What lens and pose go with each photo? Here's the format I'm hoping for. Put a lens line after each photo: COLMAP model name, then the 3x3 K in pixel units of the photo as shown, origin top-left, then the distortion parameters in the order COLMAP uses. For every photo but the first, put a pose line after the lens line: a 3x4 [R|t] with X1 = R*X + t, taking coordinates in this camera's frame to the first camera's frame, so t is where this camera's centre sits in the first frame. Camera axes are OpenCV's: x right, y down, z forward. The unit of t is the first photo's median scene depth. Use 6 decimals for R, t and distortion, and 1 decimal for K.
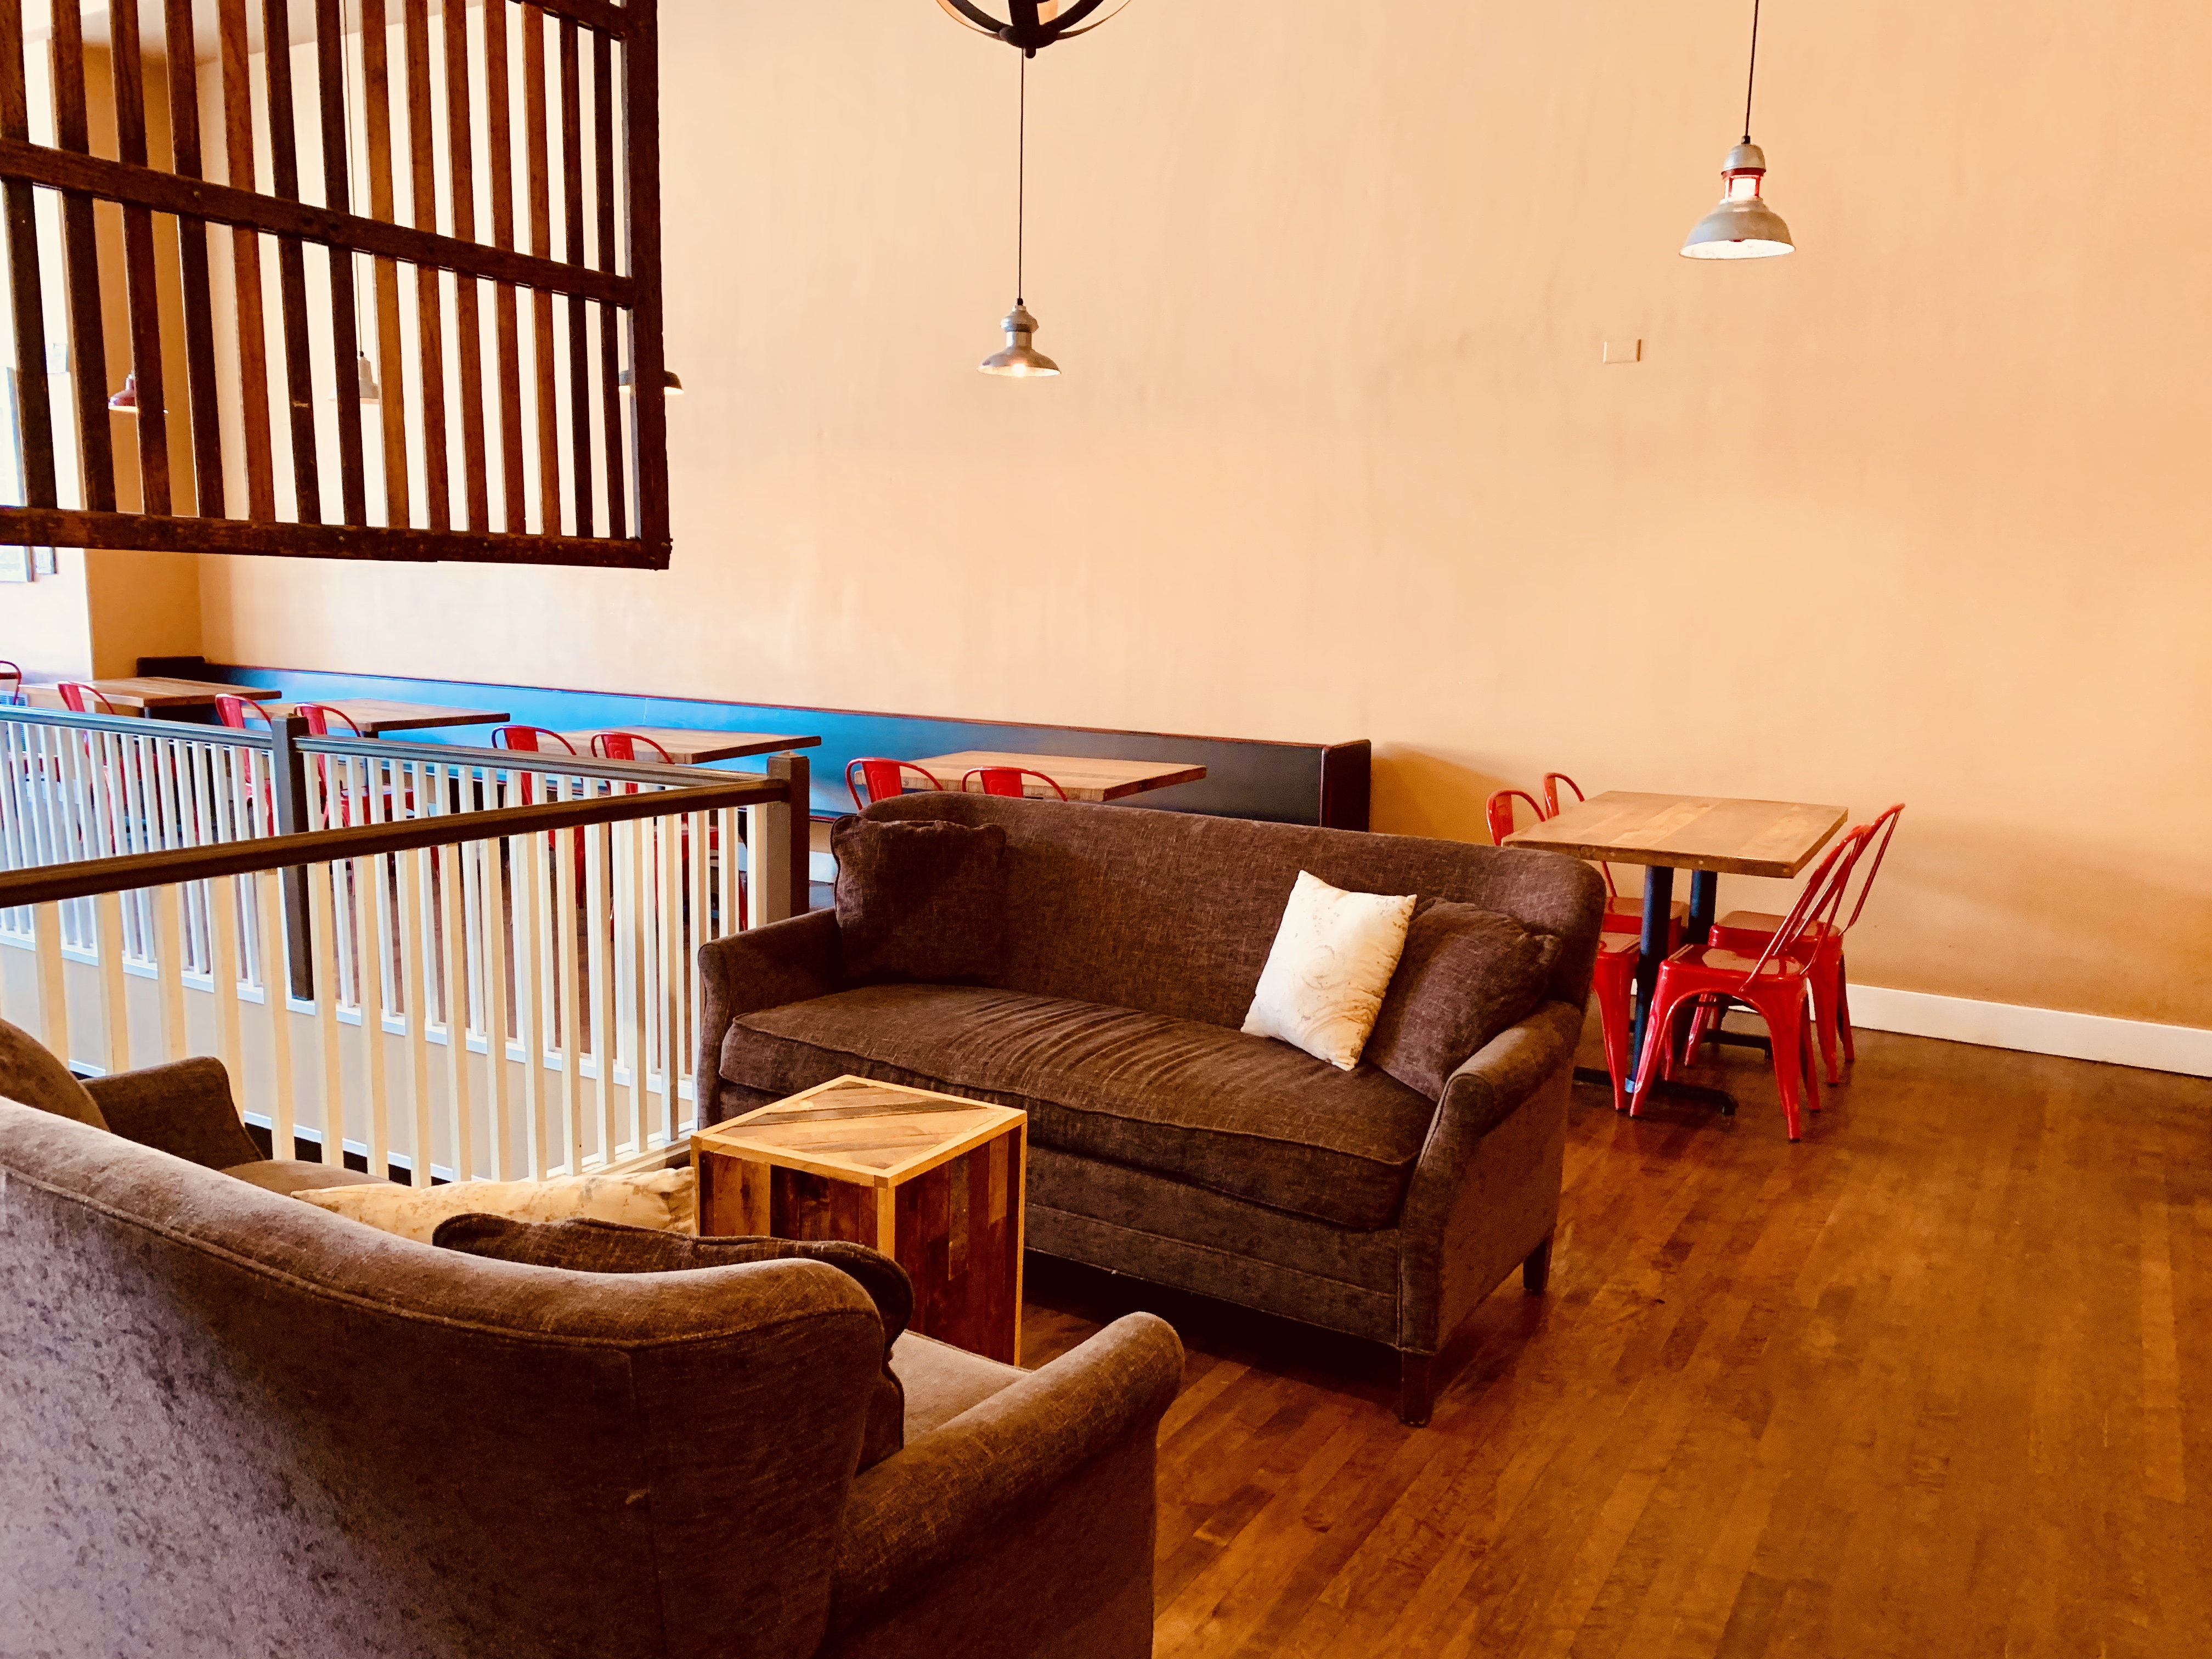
lens RADIAL K [[1753.8, 0, 1106.0], [0, 1753.8, 829.5], [0, 0, 1]] dist [0.034575, -0.014672]
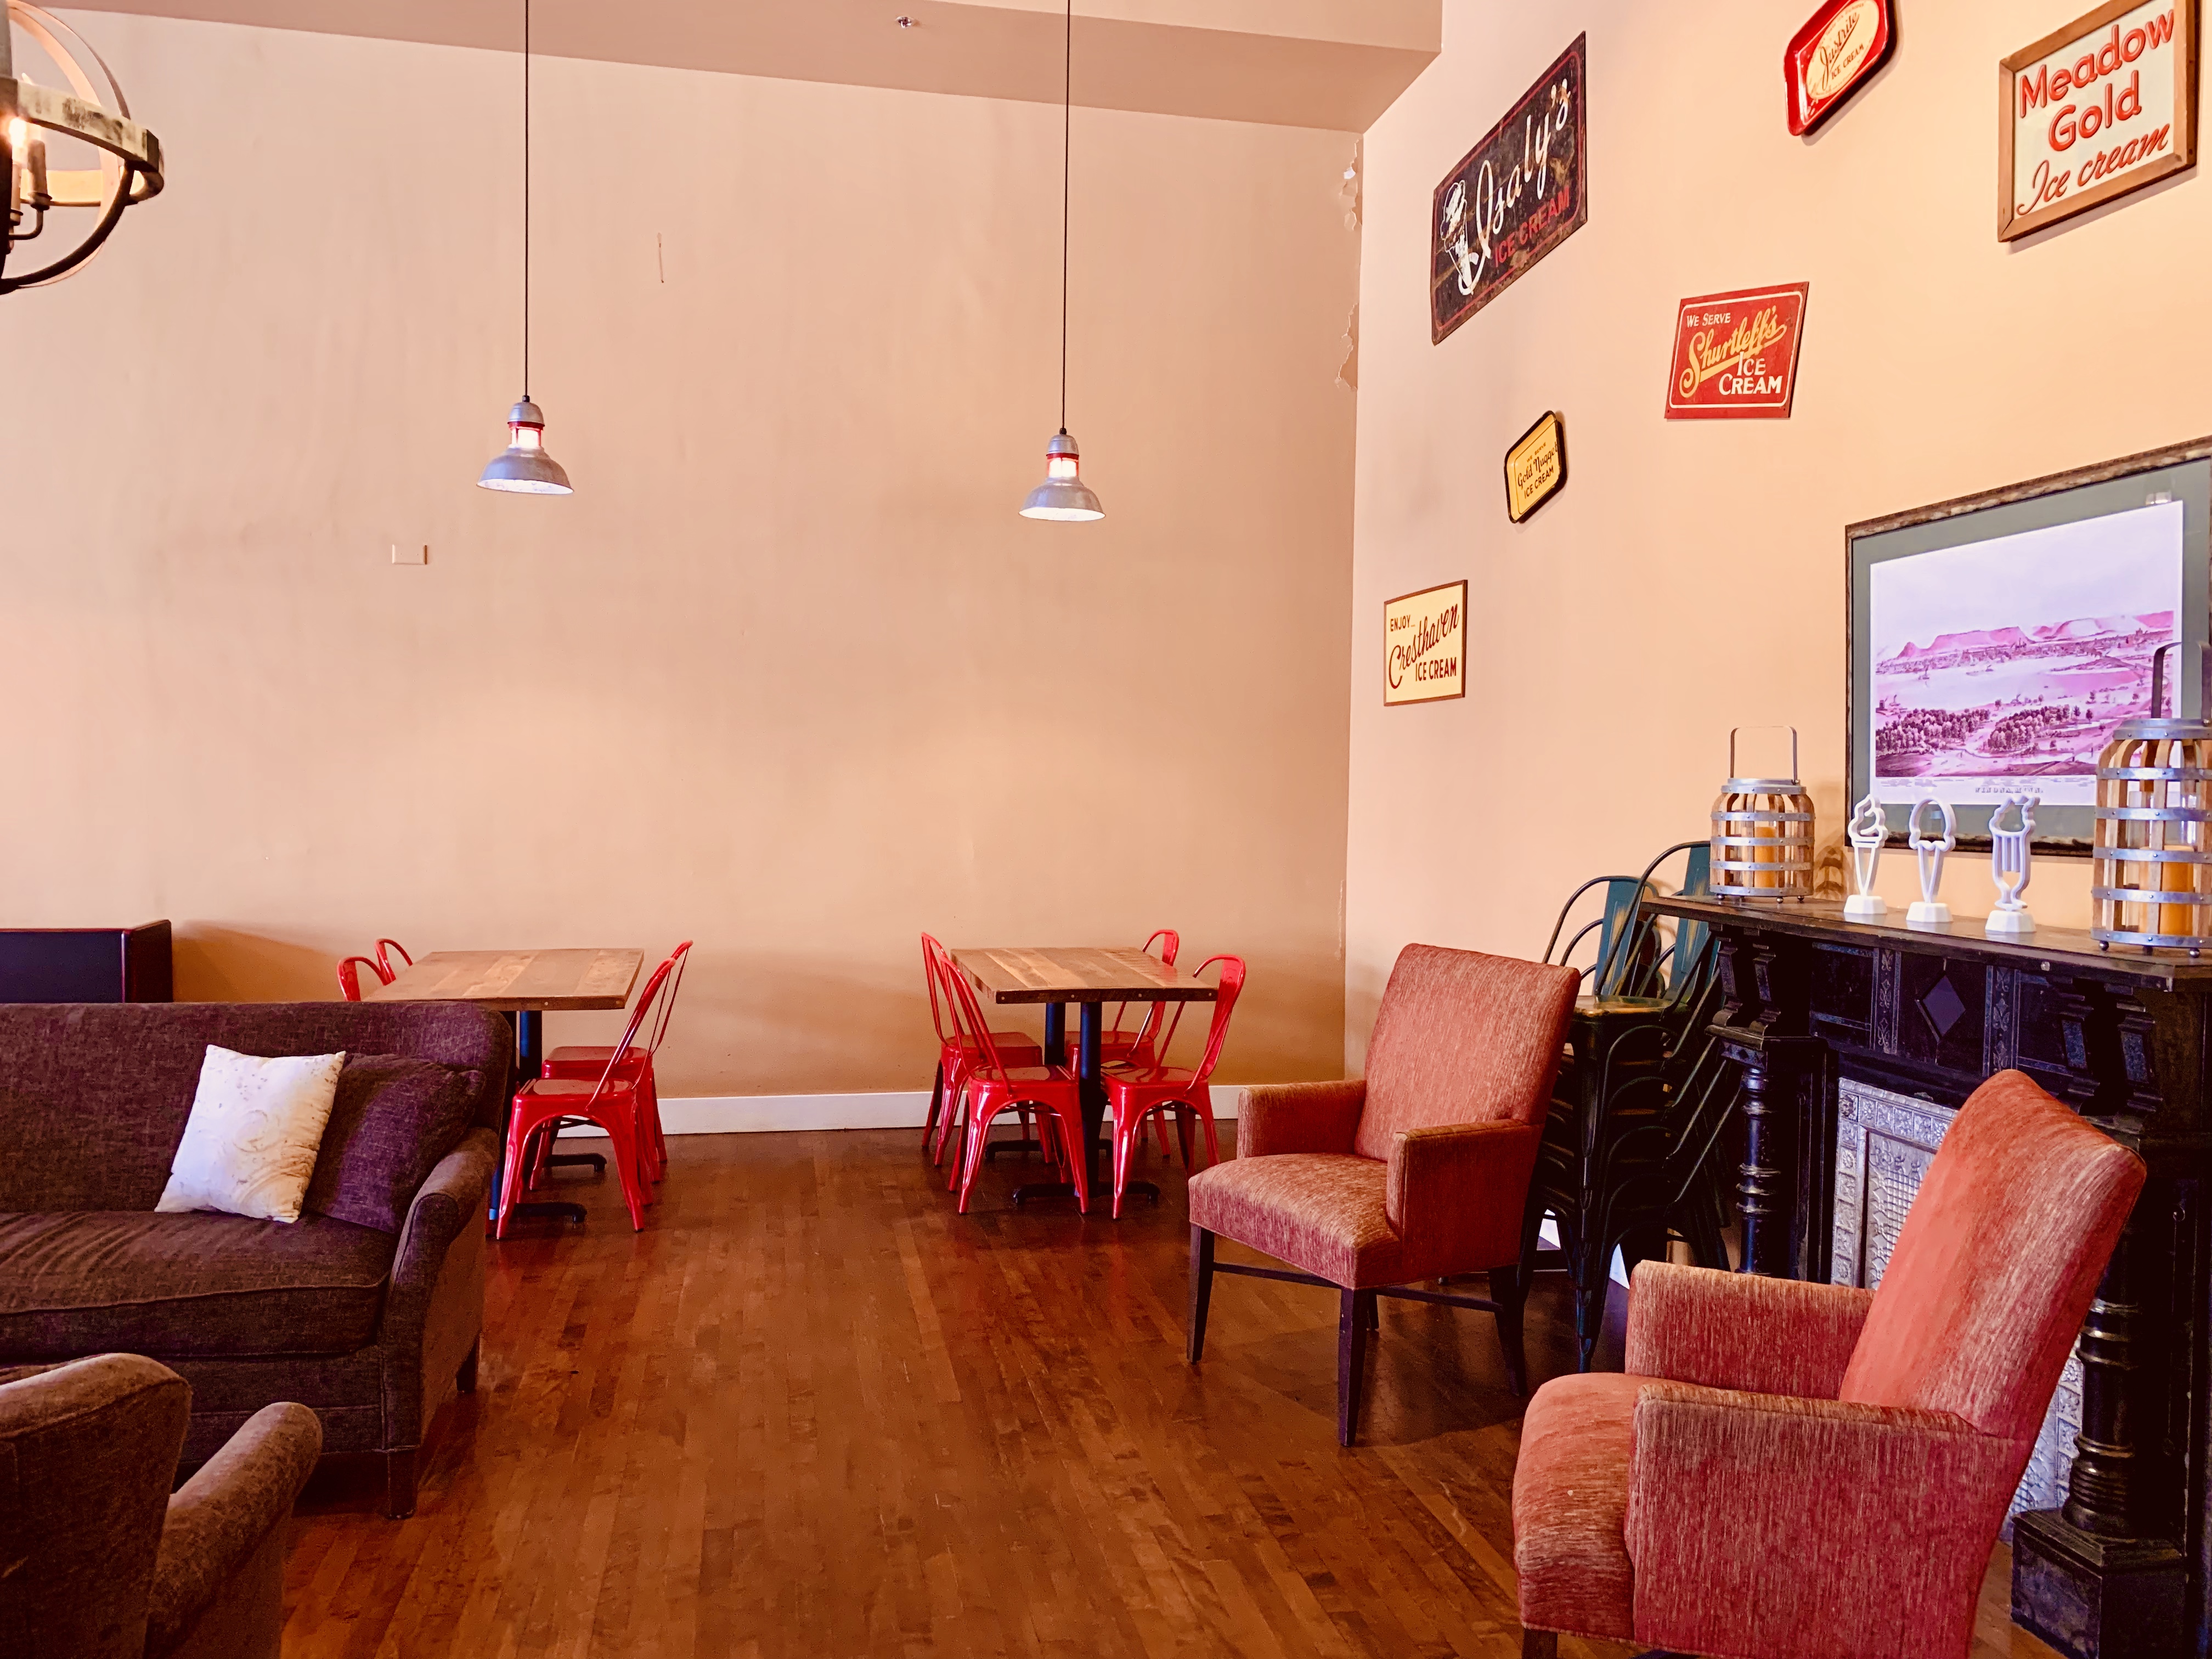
lens RADIAL K [[1753.8, 0, 1106.0], [0, 1753.8, 829.5], [0, 0, 1]] dist [0.034575, -0.014672]
pose [[0.757333, -0.043470, 0.651580, -0.179809], [0.103935, 0.993087, -0.054549, 0.008444], [-0.644705, 0.109033, 0.756616, -0.171713]]
